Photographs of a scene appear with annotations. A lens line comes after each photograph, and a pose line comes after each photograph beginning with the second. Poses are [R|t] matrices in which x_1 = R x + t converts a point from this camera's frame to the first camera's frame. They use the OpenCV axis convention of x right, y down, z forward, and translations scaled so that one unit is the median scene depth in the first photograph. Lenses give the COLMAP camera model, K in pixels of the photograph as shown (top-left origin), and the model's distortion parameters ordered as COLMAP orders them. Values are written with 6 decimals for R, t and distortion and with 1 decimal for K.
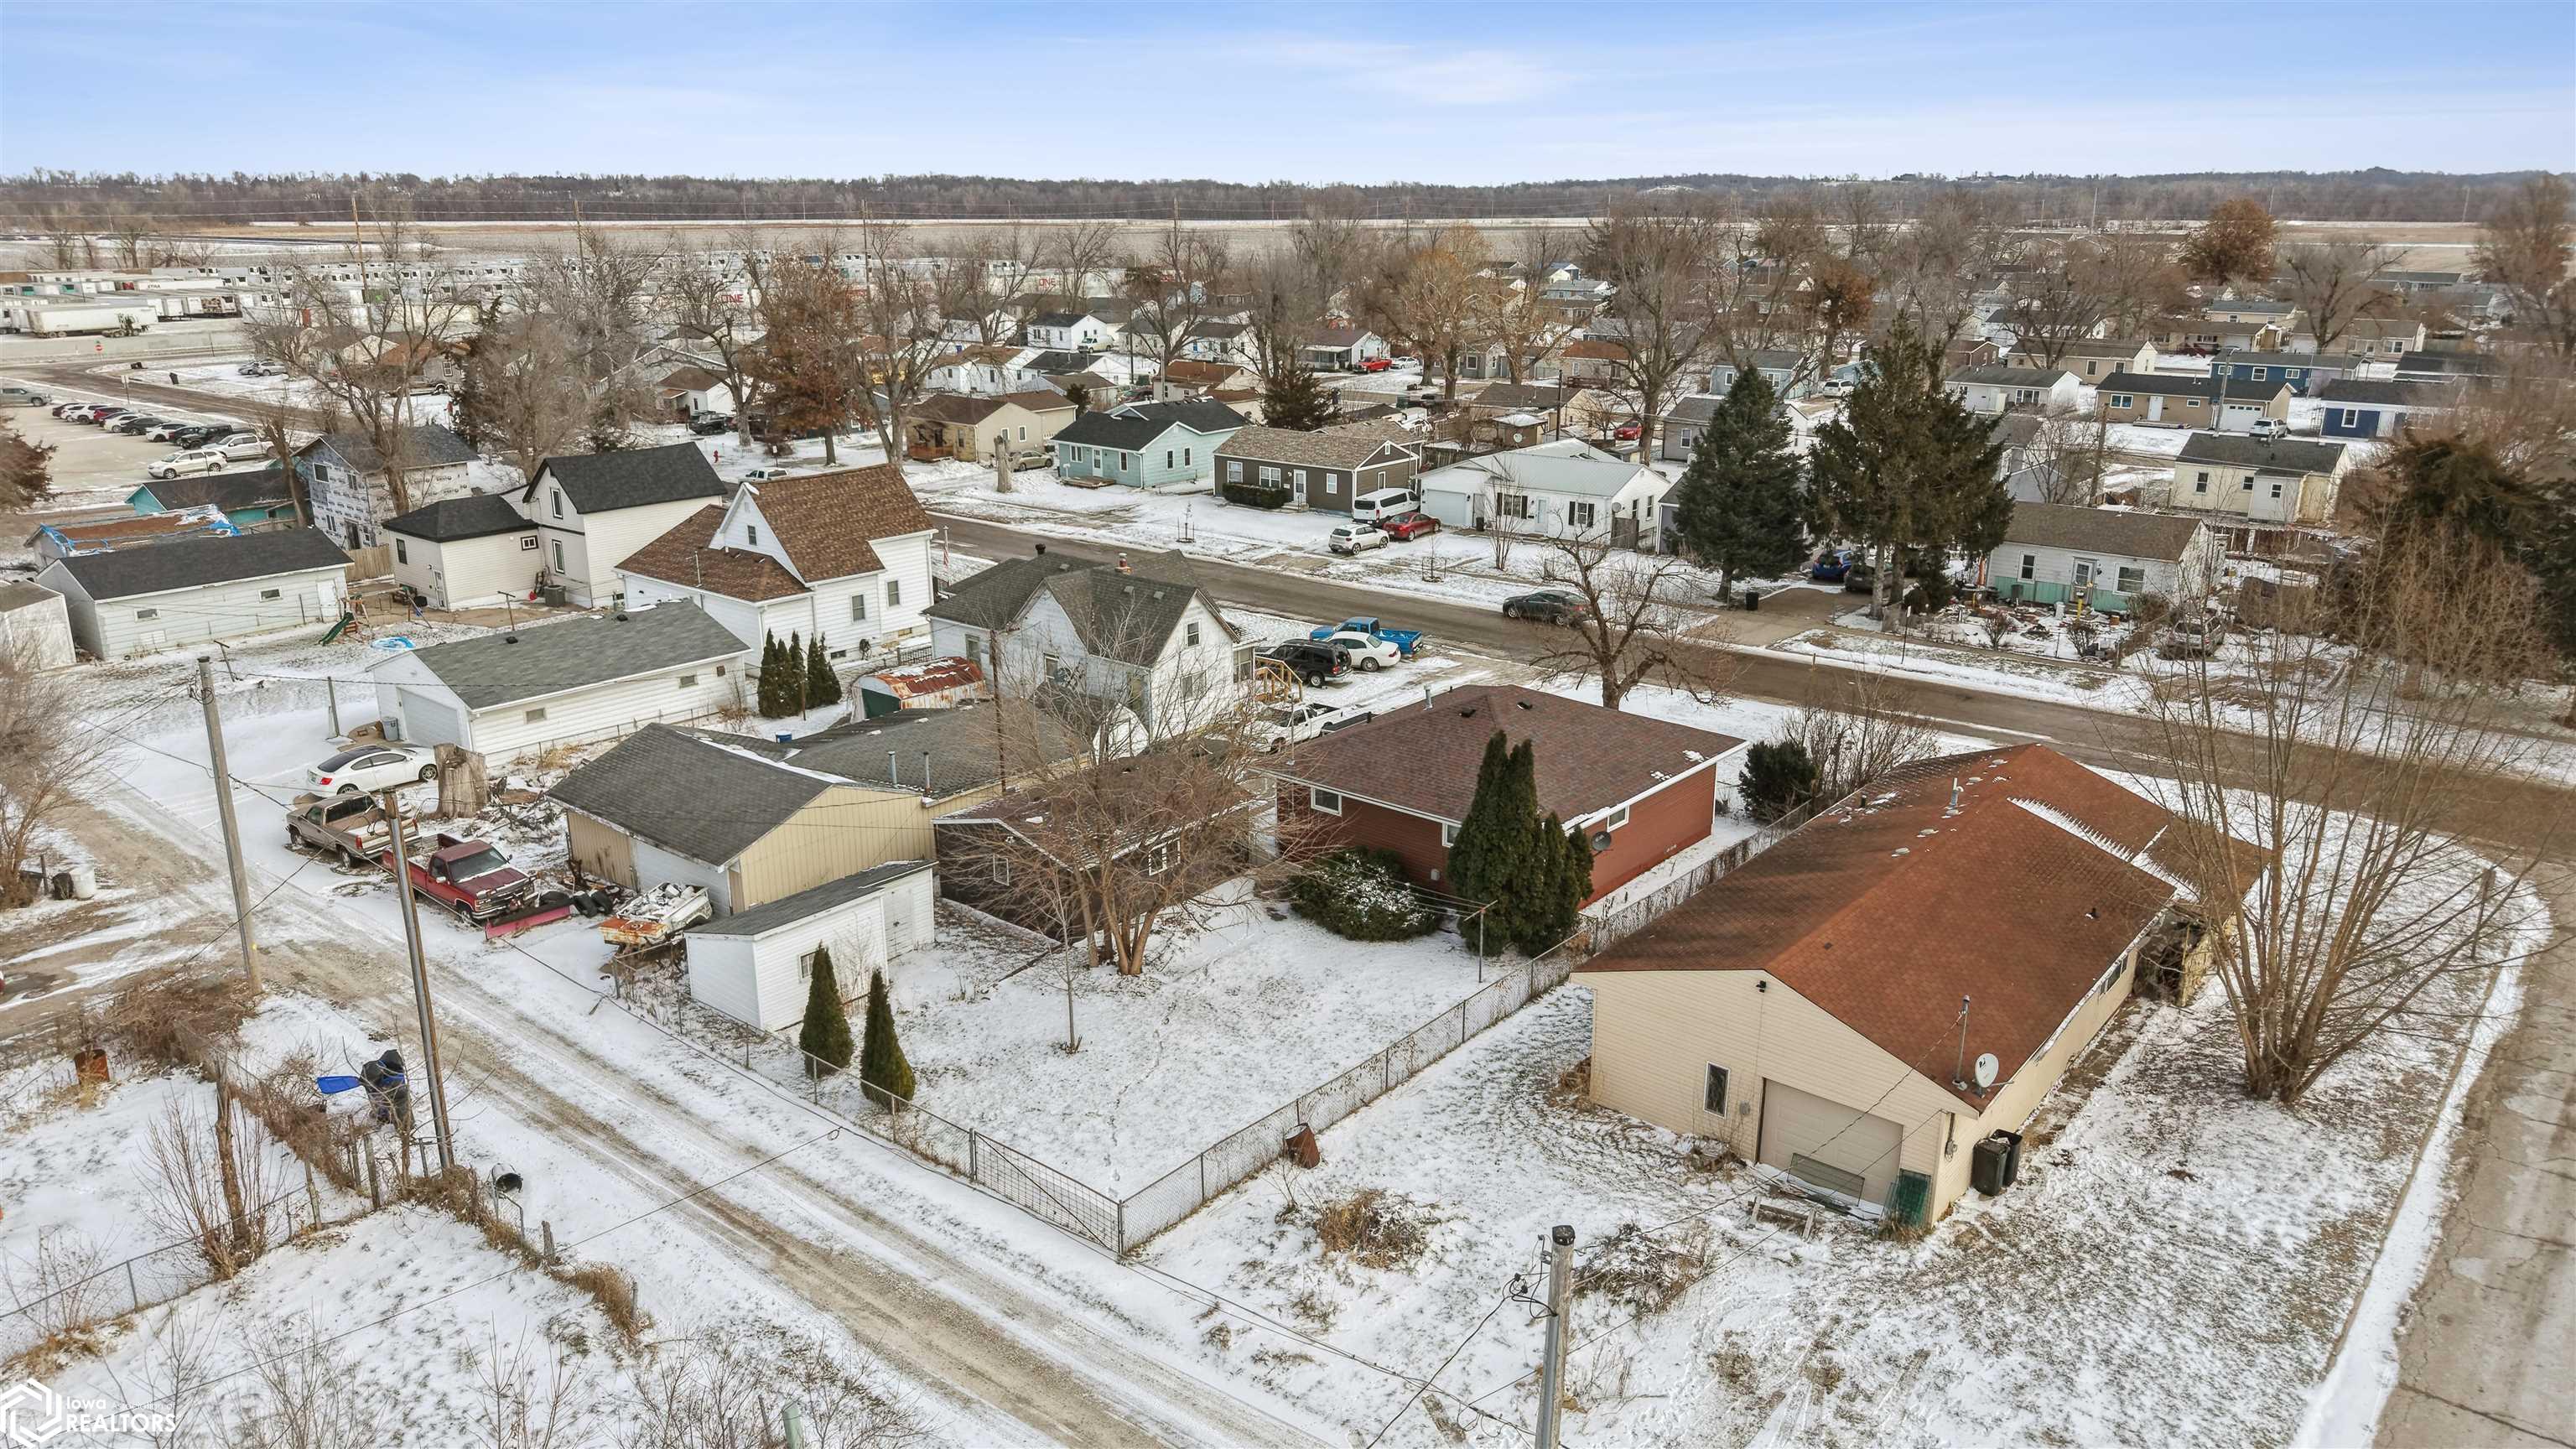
lens RADIAL K [[1725.4, 0, 1275.2], [0, 1725.4, 722.3], [0, 0, 1]] dist [0.019010, -0.011321]
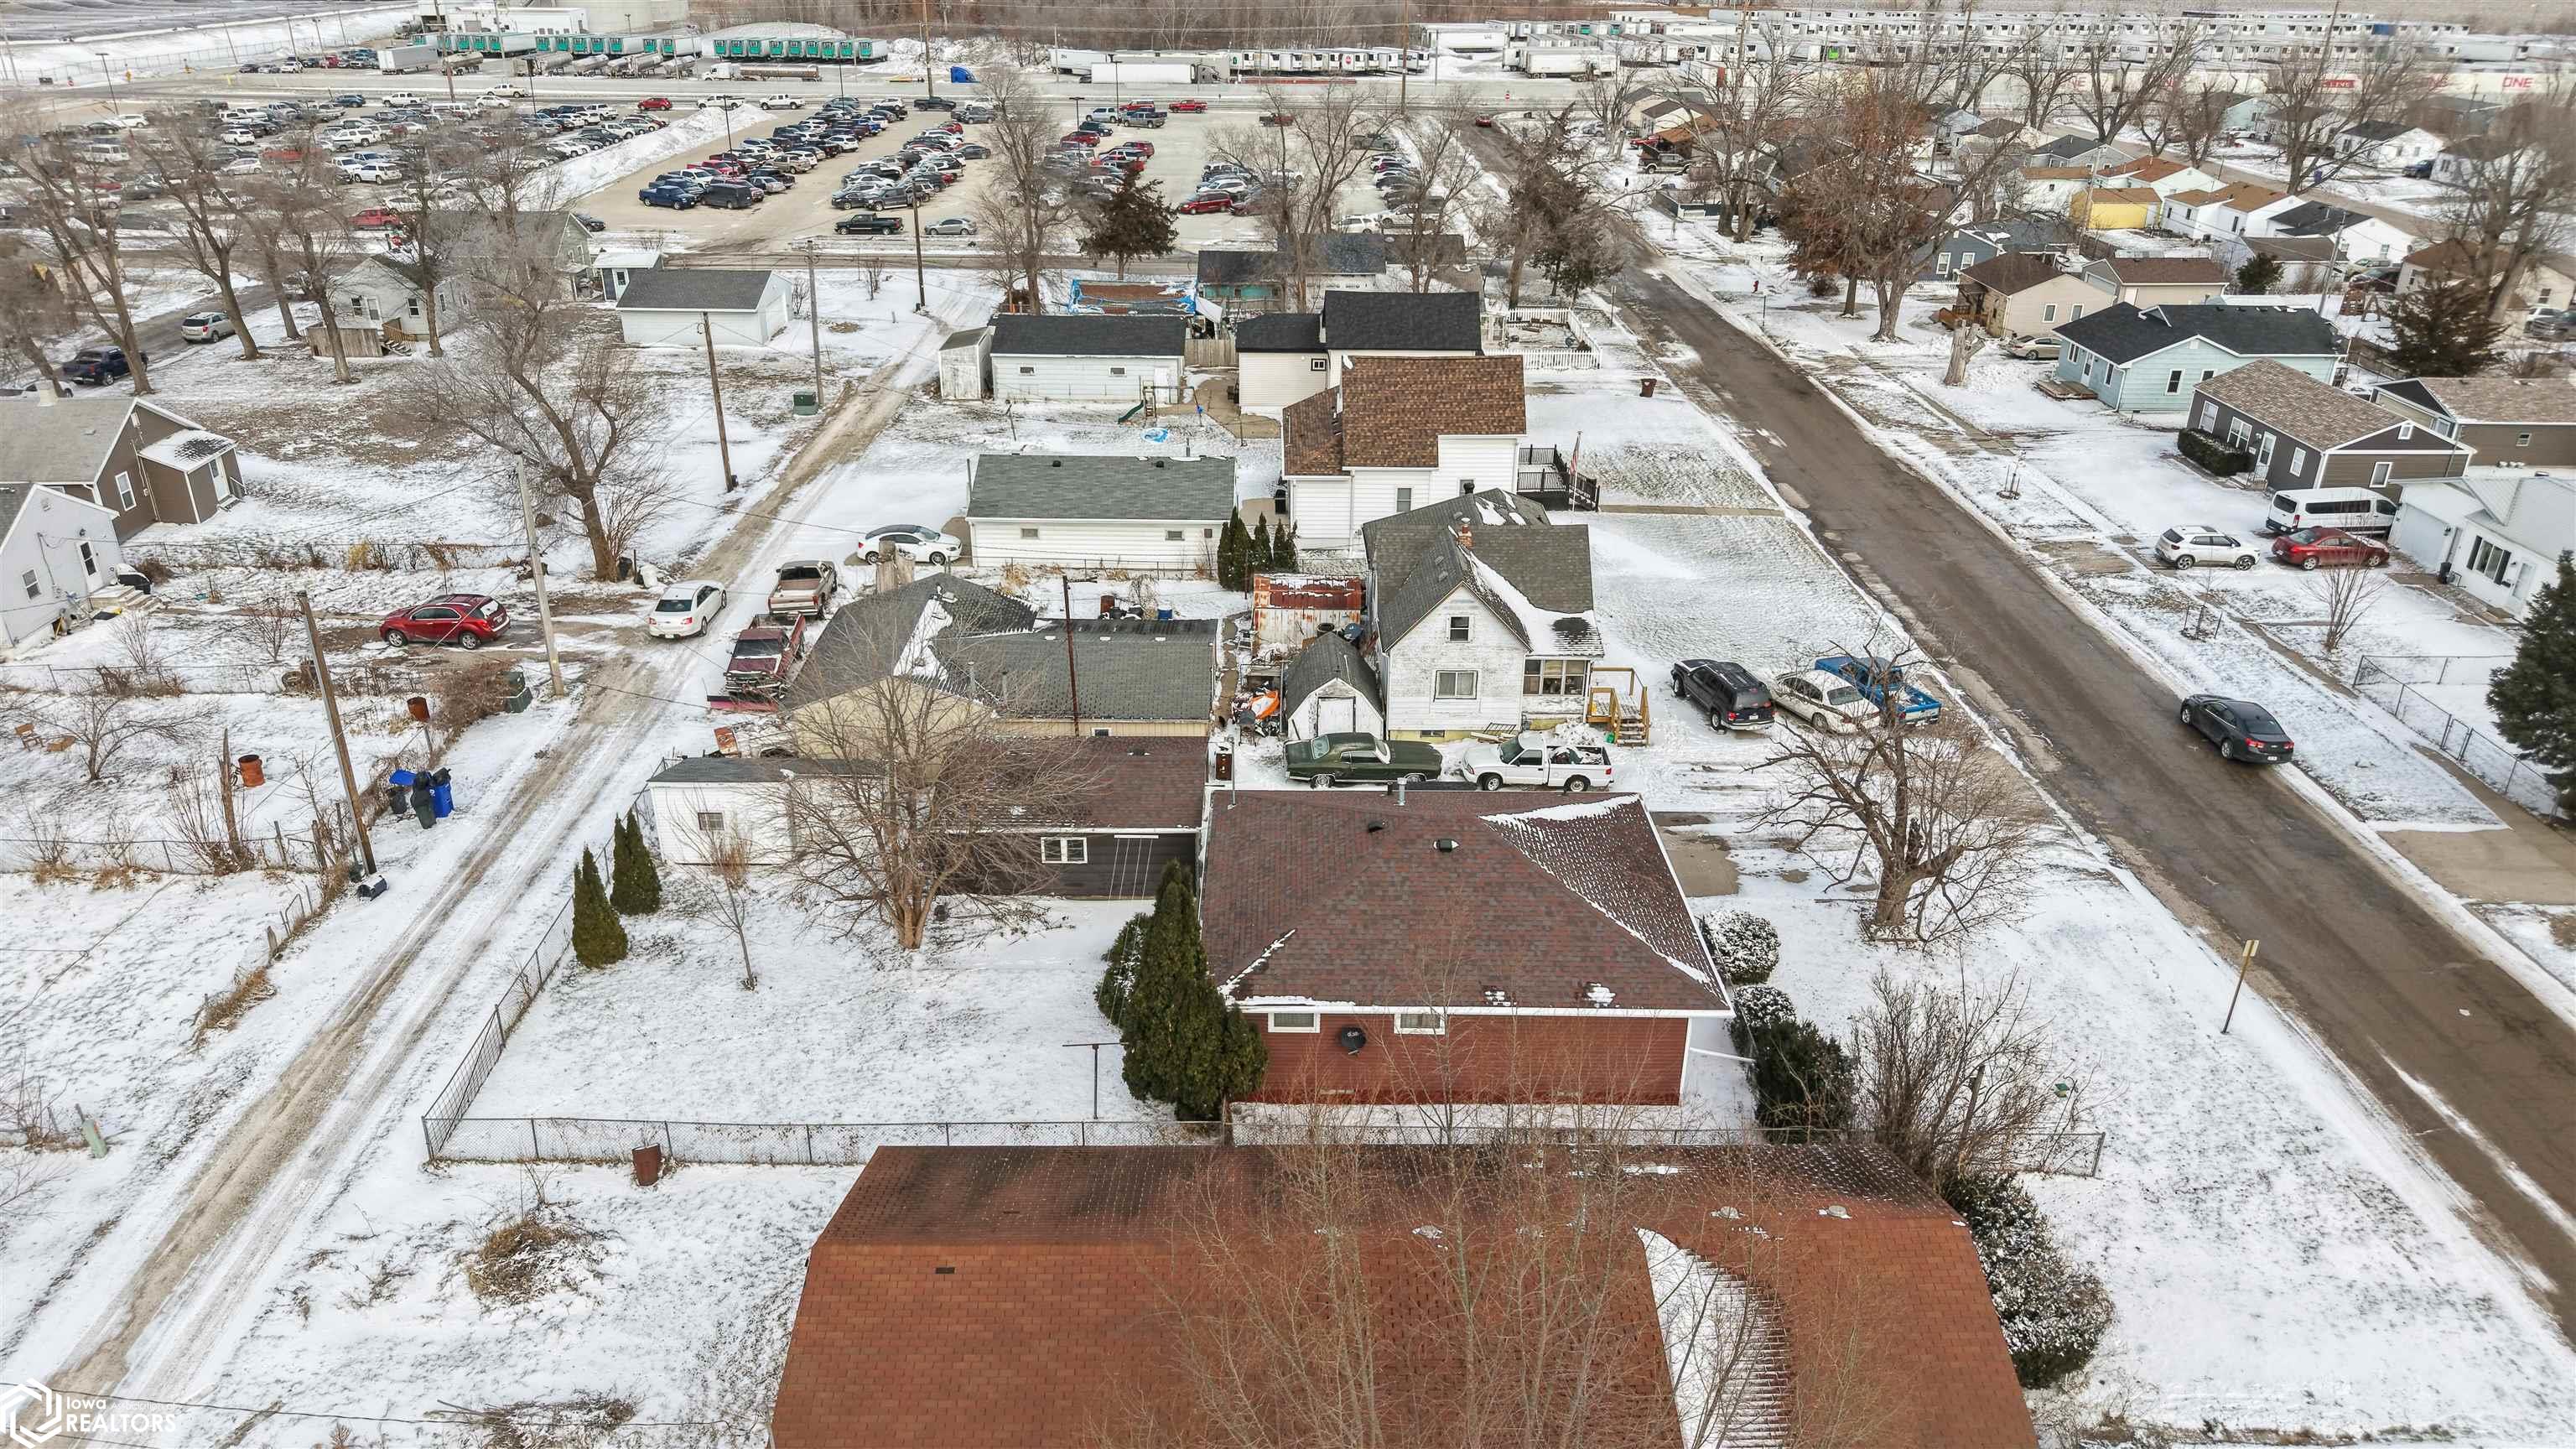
lens RADIAL K [[1725.4, 0, 1282.5], [0, 1725.4, 718.8], [0, 0, 1]] dist [0.019010, -0.011321]
pose [[0.647889, 0.324872, -0.688984, 0.510900], [-0.226016, 0.945747, 0.233407, -0.190750], [0.727432, 0.004500, 0.686165, 0.326679]]
